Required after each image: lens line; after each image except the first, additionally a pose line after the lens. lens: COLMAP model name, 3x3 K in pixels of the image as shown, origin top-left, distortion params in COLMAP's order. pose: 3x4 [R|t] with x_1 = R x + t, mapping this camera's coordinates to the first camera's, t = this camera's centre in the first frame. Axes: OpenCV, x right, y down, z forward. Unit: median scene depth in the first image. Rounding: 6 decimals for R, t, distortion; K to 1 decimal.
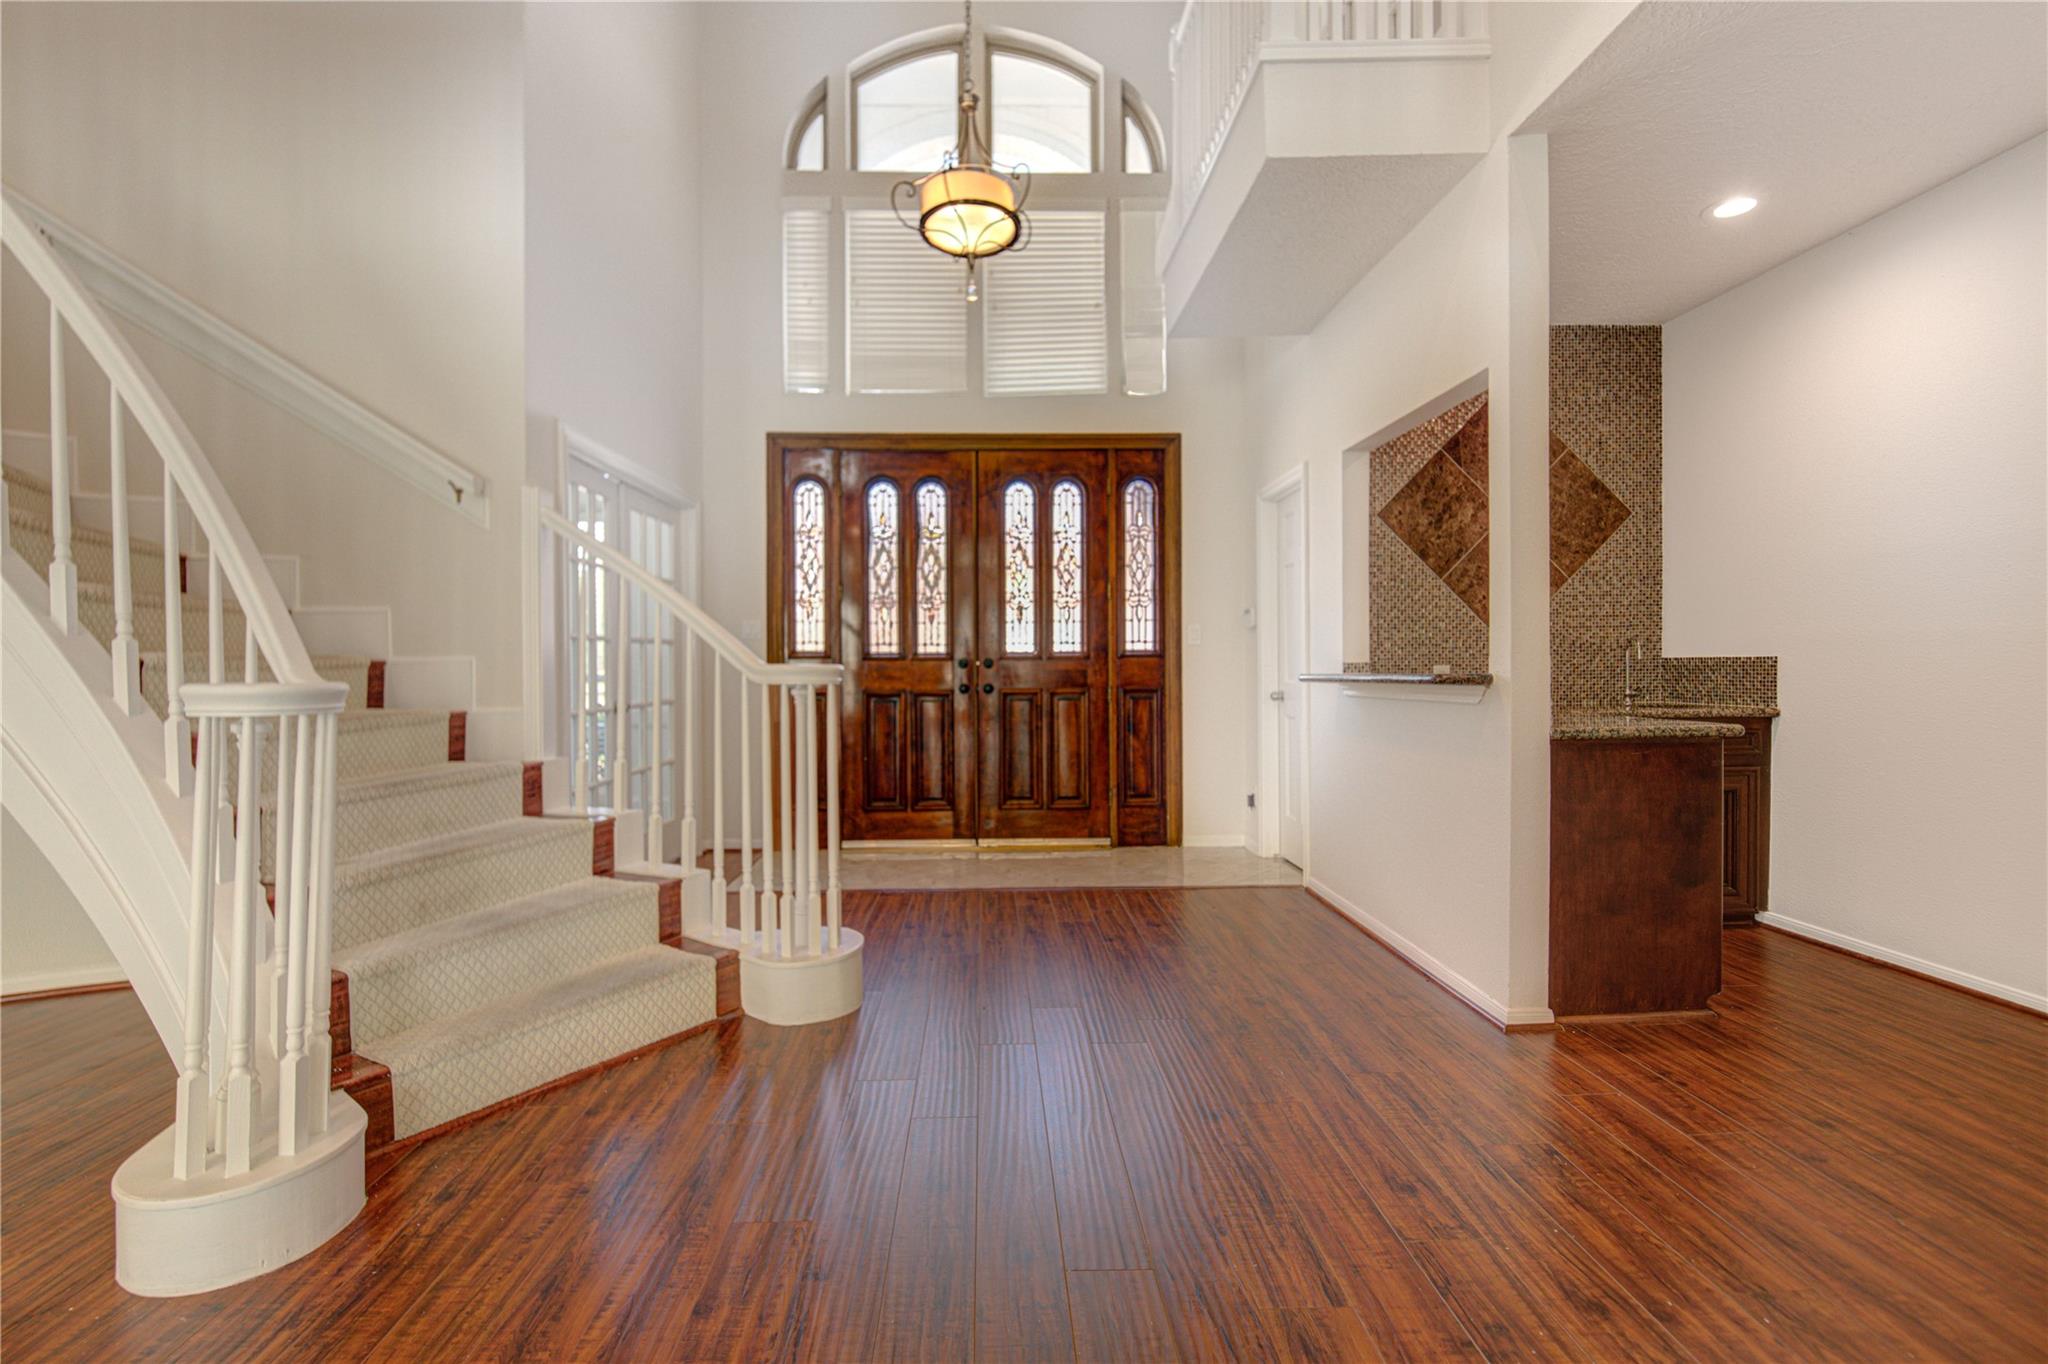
lens RADIAL K [[849.8, 0, 1012.5], [0, 849.8, 680.0], [0, 0, 1]] dist [-0.000036, -0.006832]
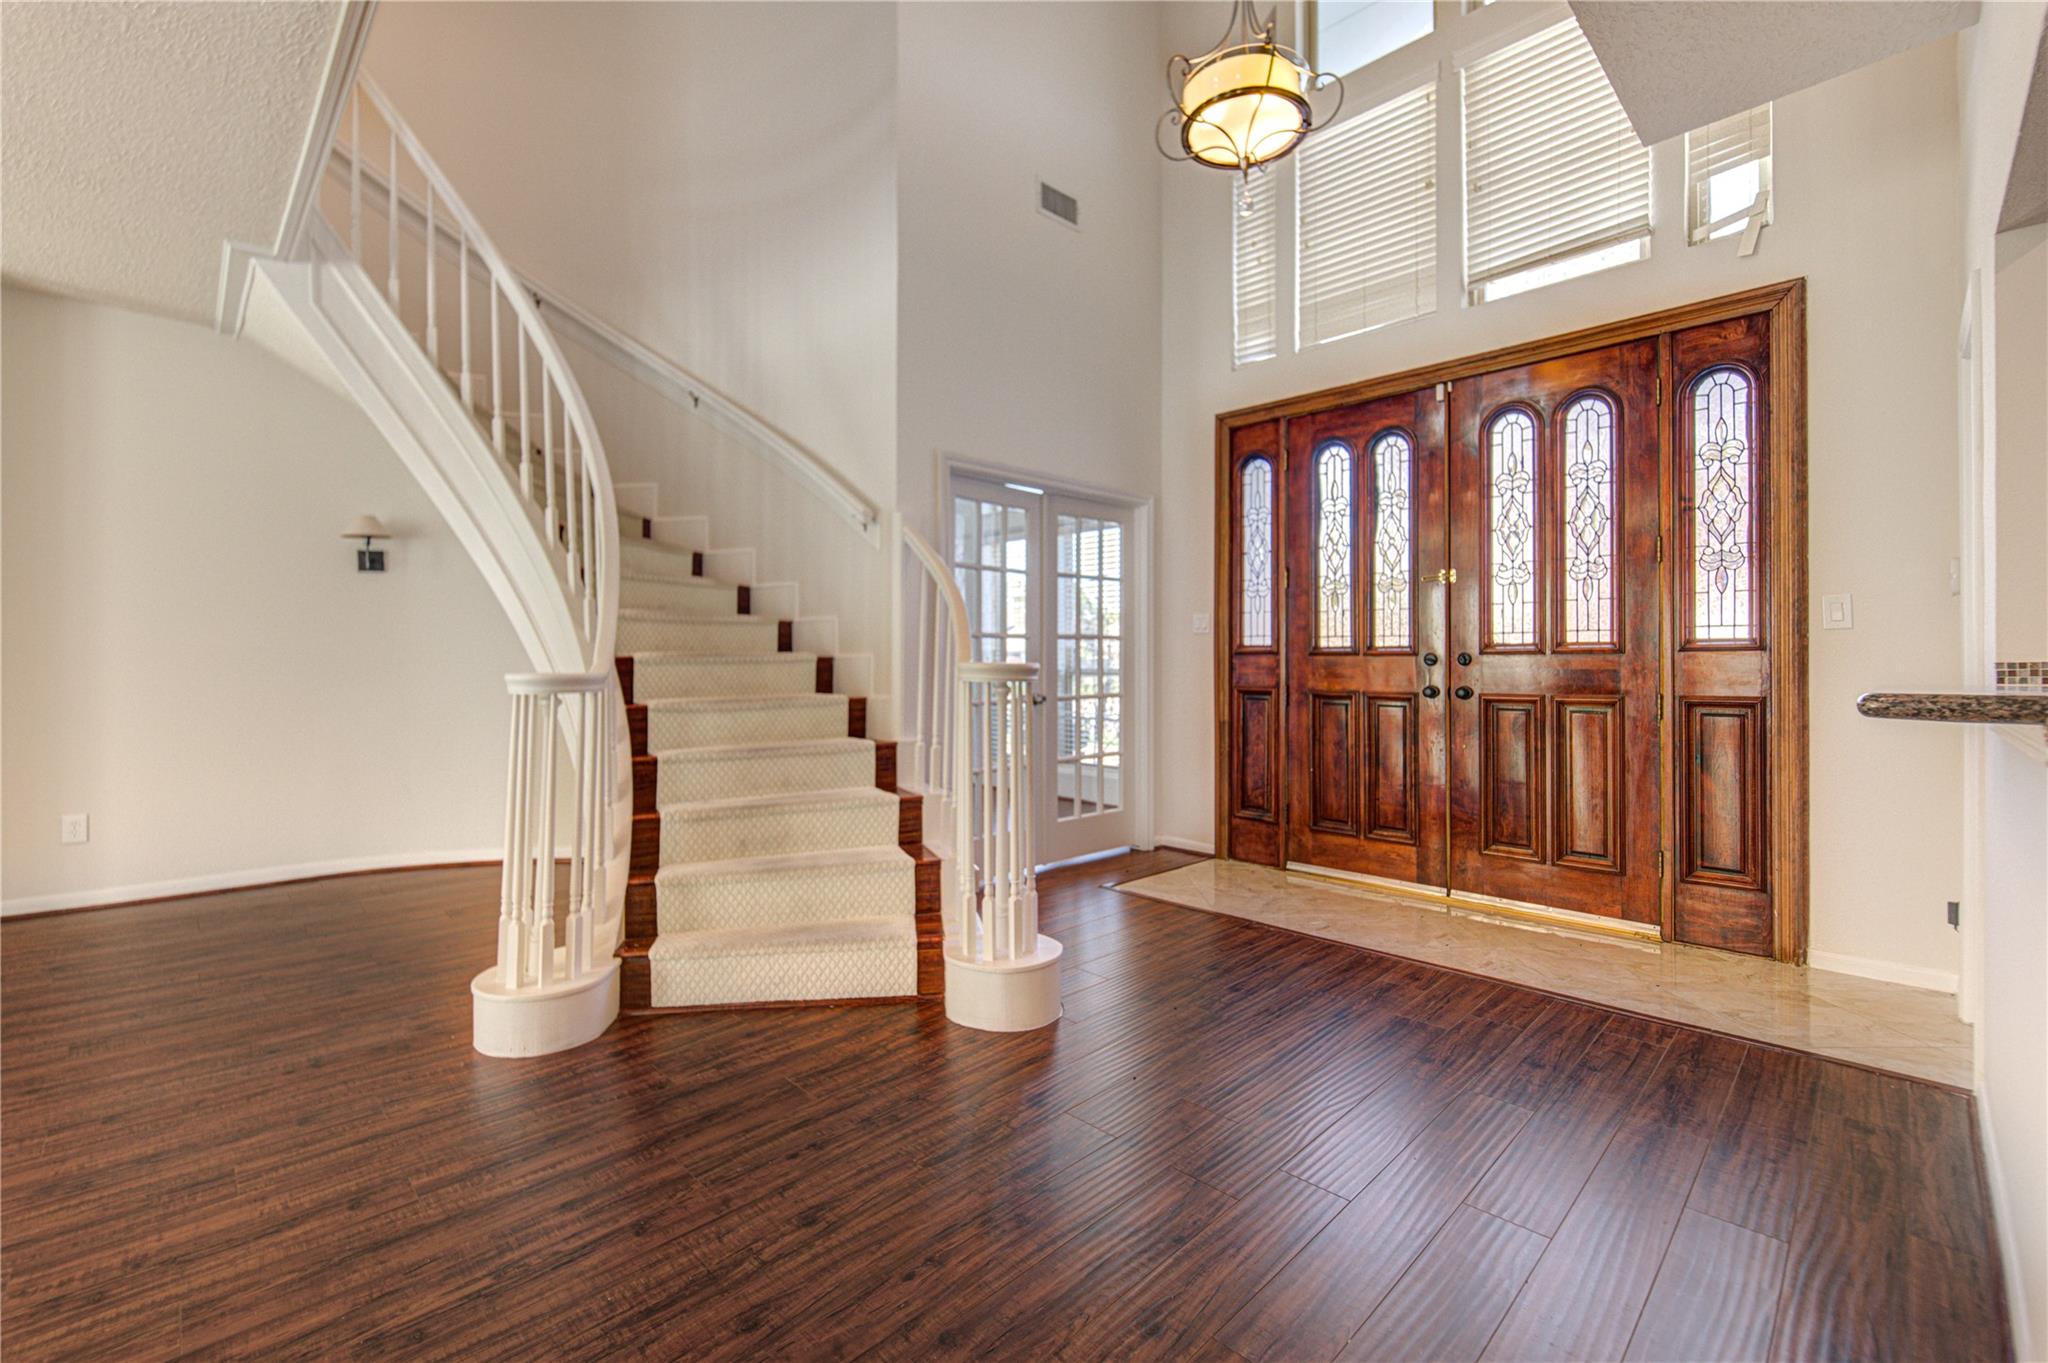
lens RADIAL K [[874.9, 0, 1015.6], [0, 874.9, 664.9], [0, 0, 1]] dist [-0.003010, -0.000396]
pose [[0.678116, 0.008010, -0.734911, 0.274325], [-0.014931, 0.999884, -0.002879, -0.006529], [0.734803, 0.012926, 0.678157, 0.177406]]
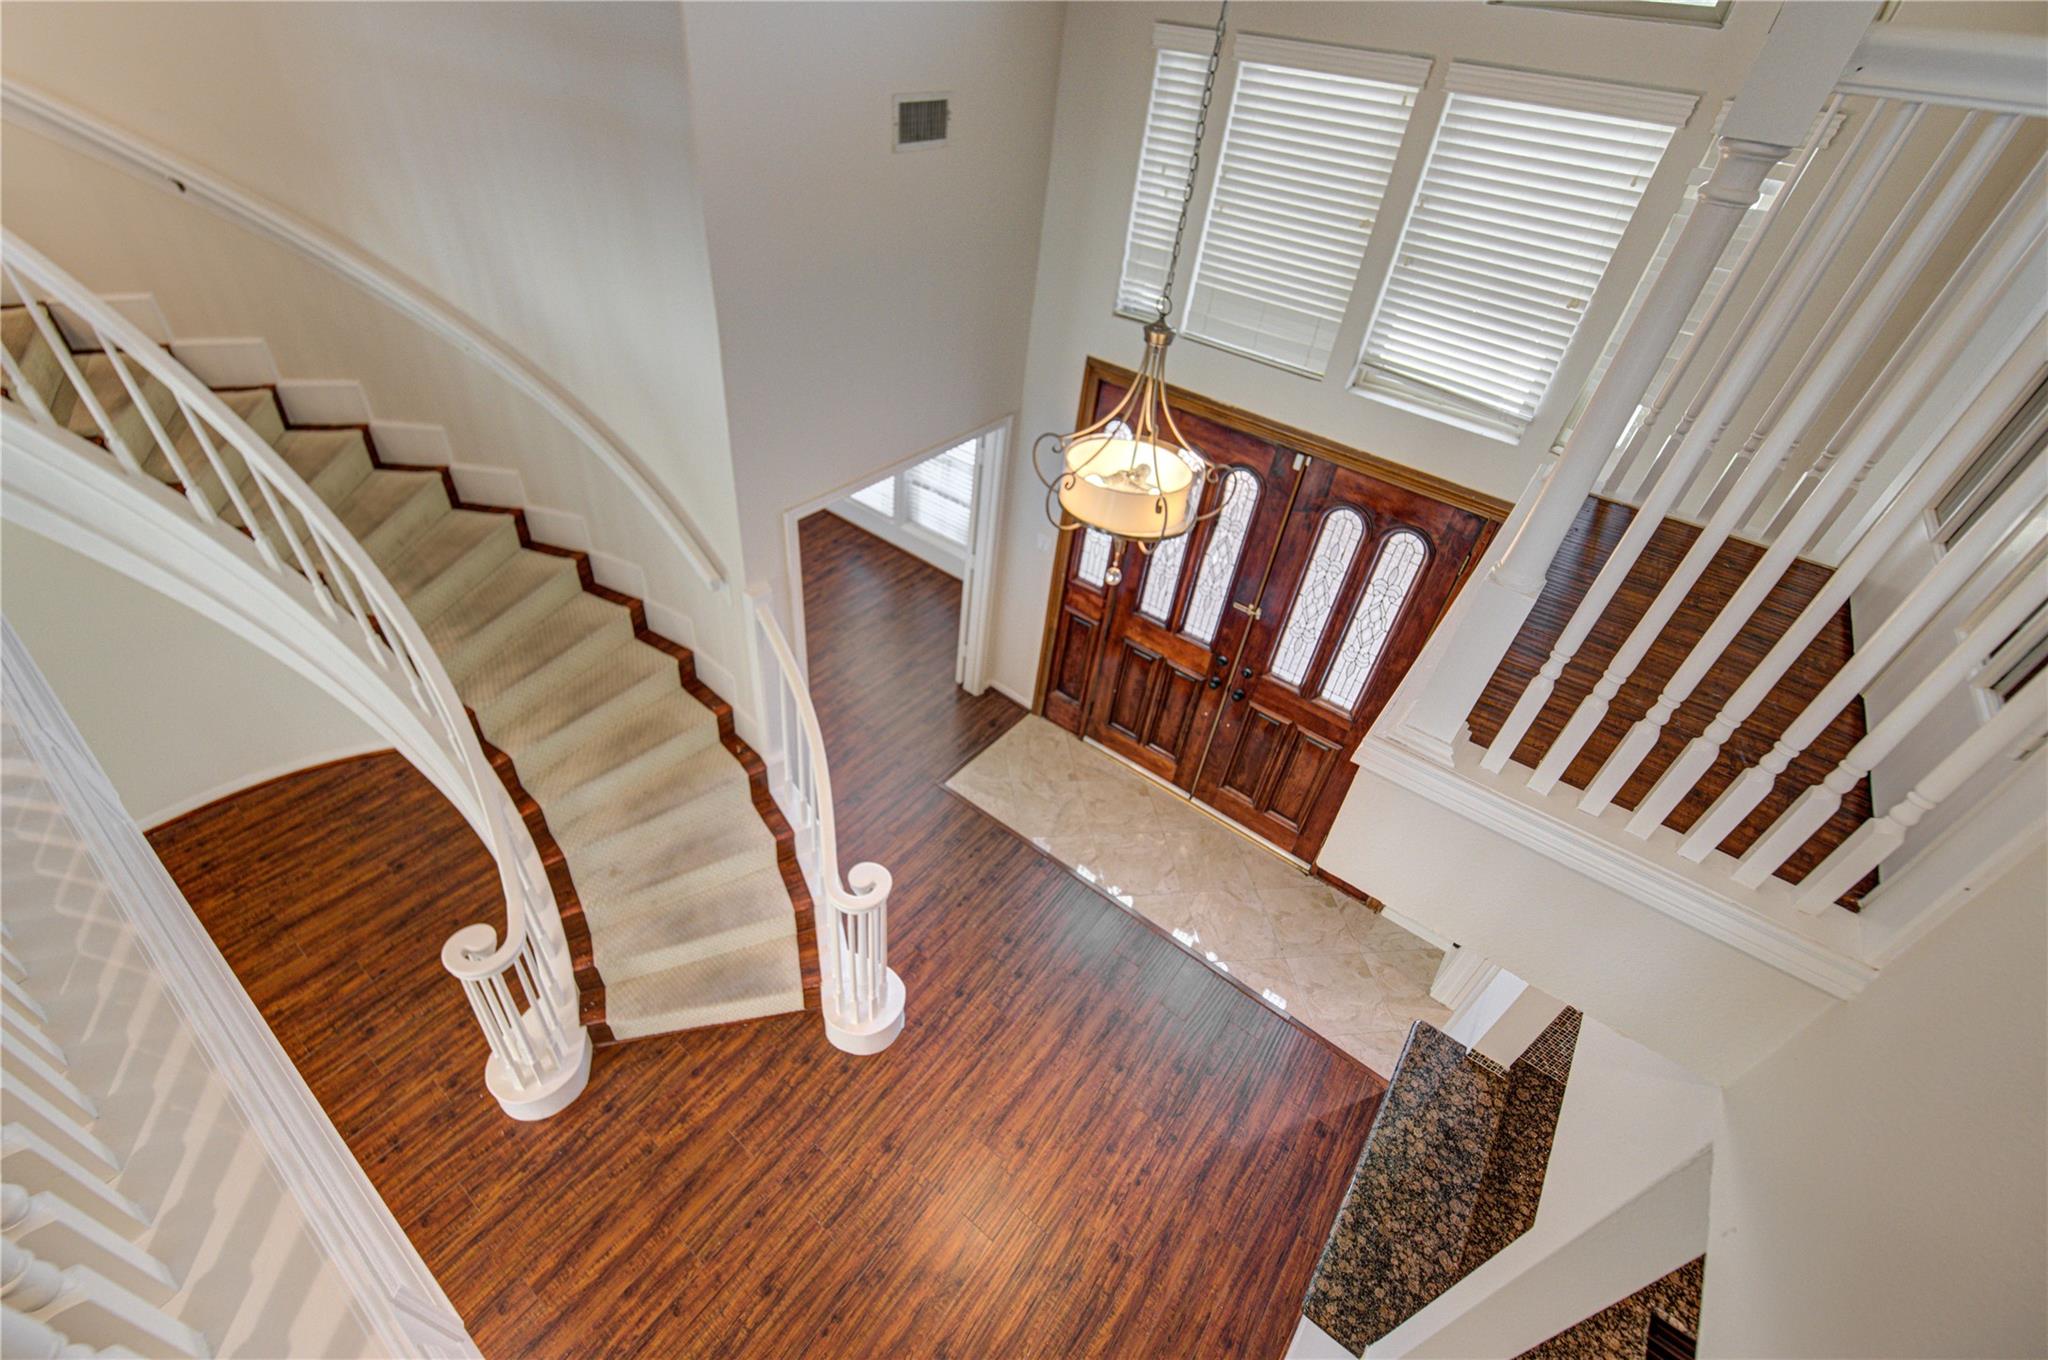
lens RADIAL K [[847.4, 0, 1009.3], [0, 847.4, 661.1], [0, 0, 1]] dist [0.001610, -0.004480]
pose [[0.769808, 0.460900, -0.441550, 0.171080], [-0.113417, 0.779553, 0.615981, -0.563578], [0.628117, -0.424108, 0.652381, 0.253366]]
